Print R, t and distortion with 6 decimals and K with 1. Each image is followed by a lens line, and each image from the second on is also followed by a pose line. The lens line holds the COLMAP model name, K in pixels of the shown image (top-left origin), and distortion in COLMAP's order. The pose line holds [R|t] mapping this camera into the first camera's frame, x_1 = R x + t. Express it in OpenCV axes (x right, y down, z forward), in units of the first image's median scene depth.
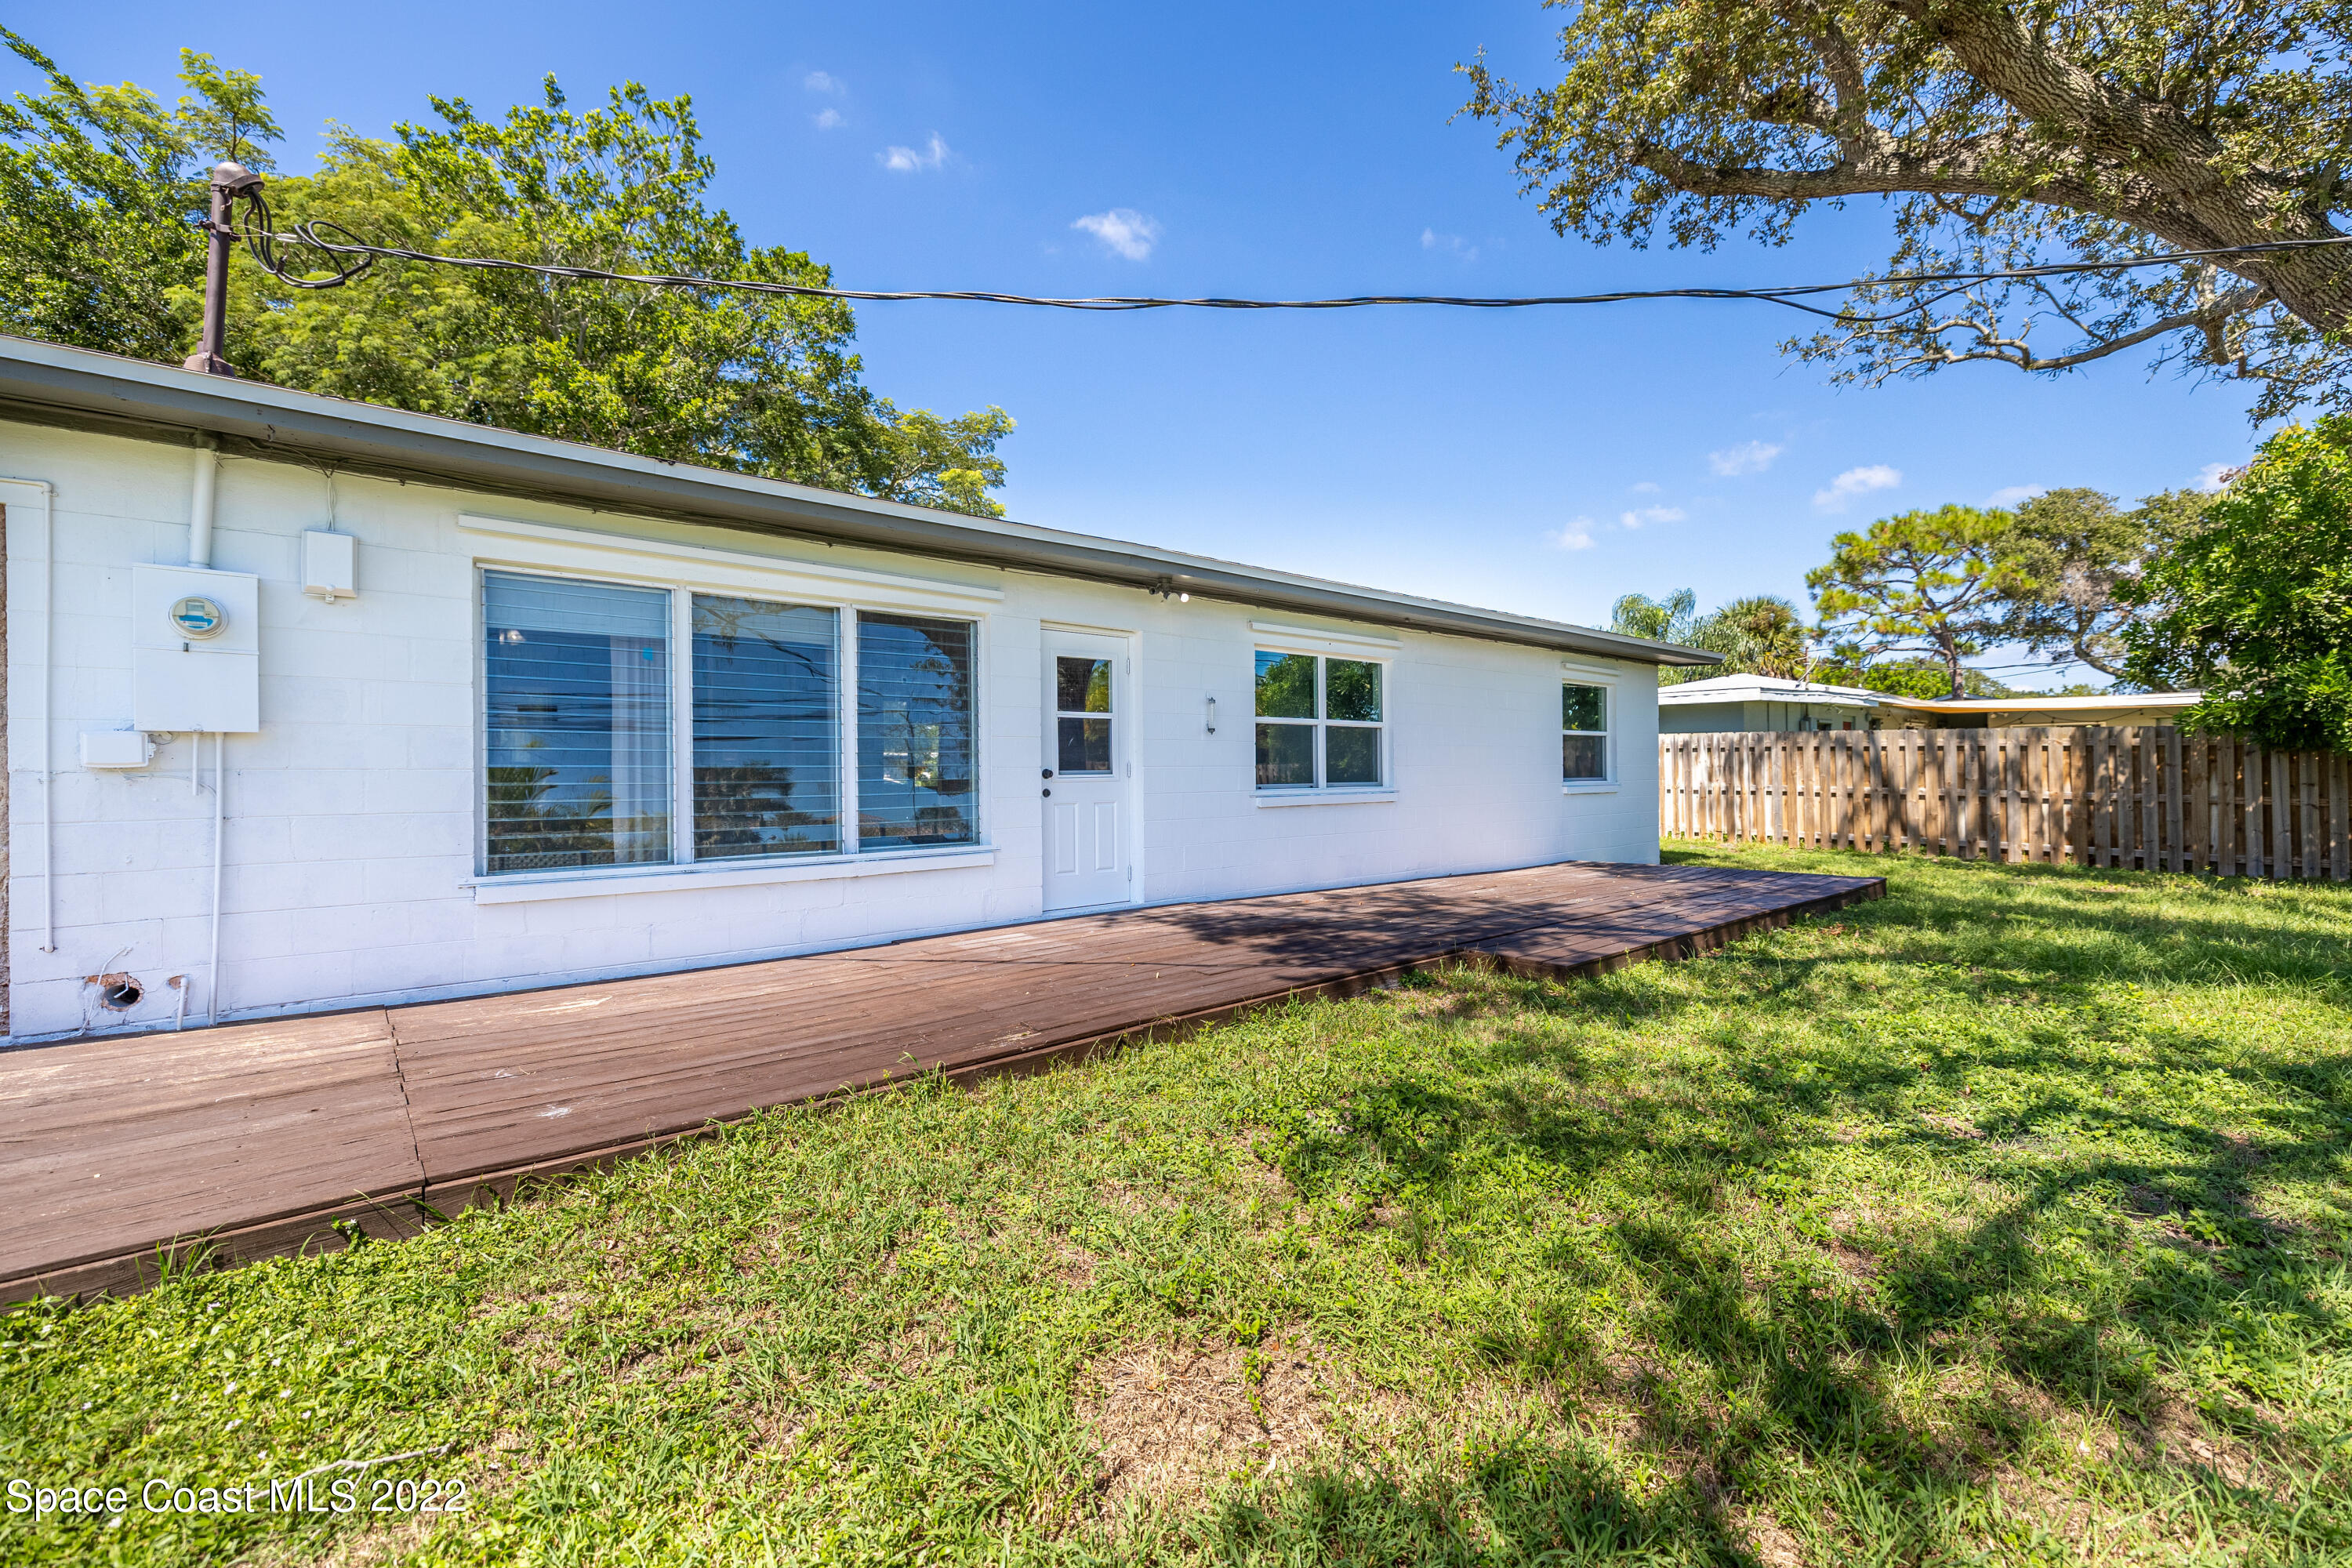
lens RADIAL K [[1009.6, 0, 1172.3], [0, 1009.6, 773.3], [0, 0, 1]] dist [-0.000319, 0.001165]
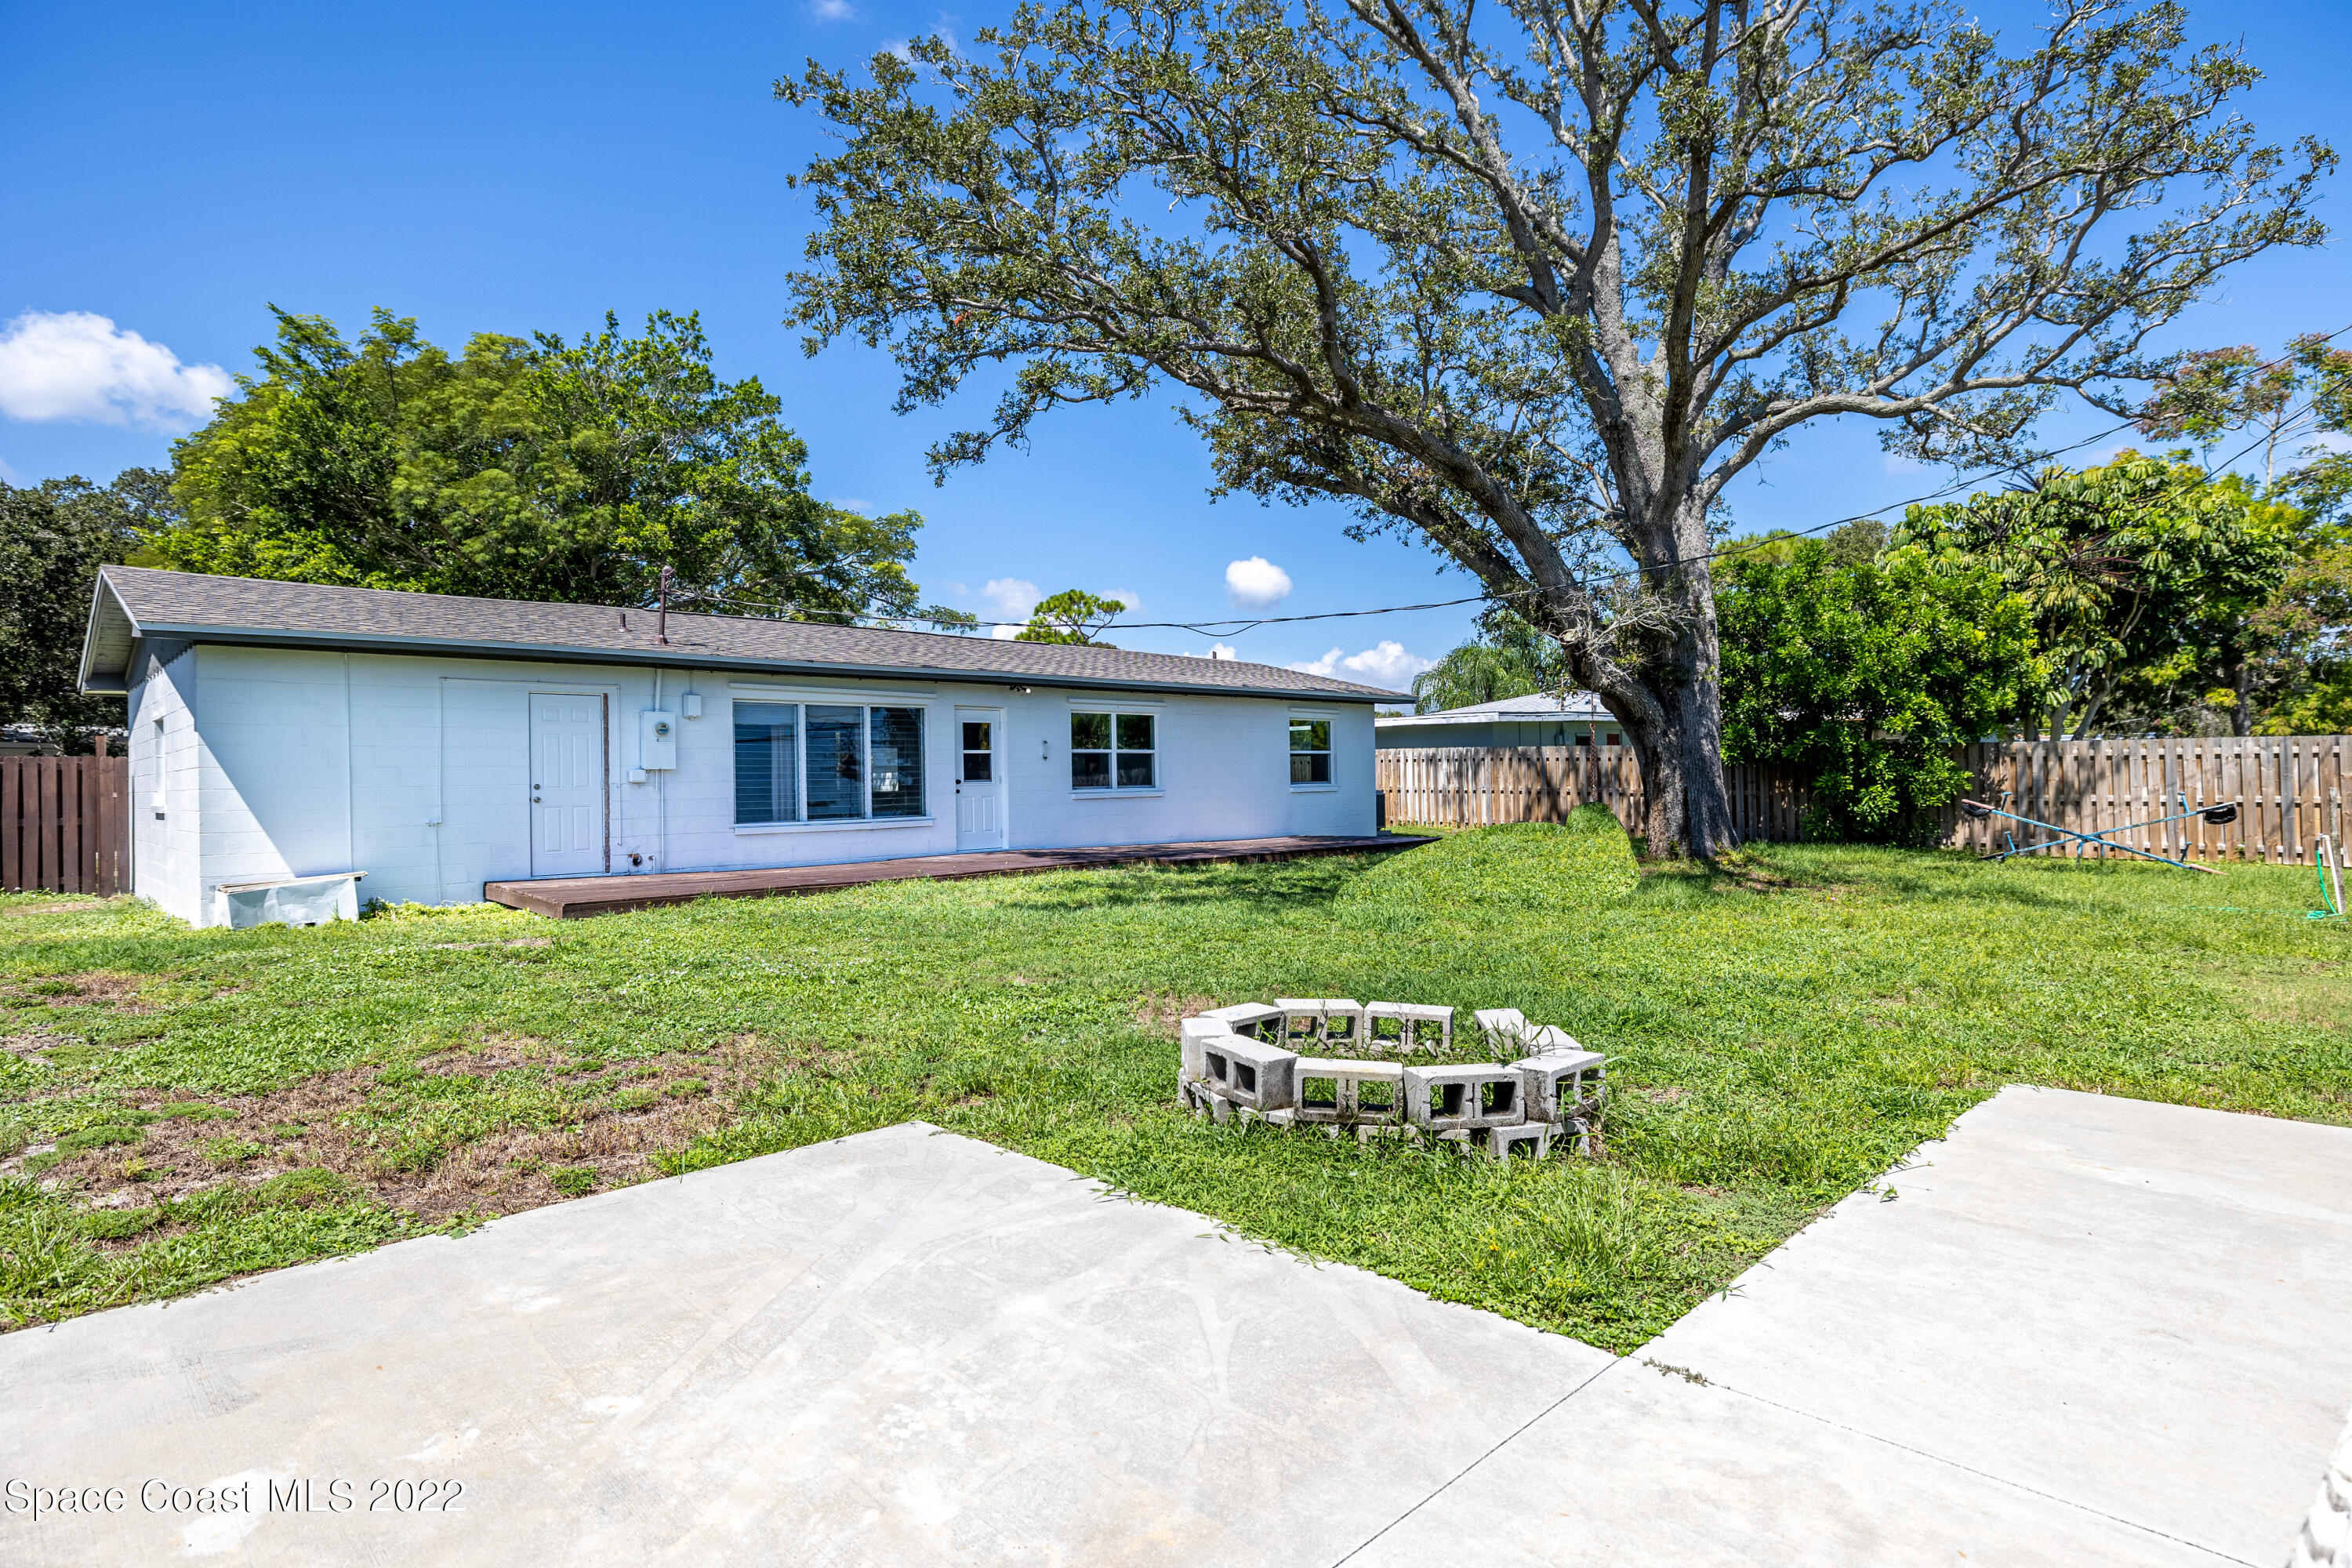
lens RADIAL K [[1287.9, 0, 1180.0], [0, 1287.9, 780.7], [0, 0, 1]] dist [-0.001582, -0.000281]
pose [[0.997965, -0.008212, 0.063239, 0.087068], [0.008171, 0.999966, 0.000913, -0.000029], [-0.063244, -0.000394, 0.997998, -0.898059]]
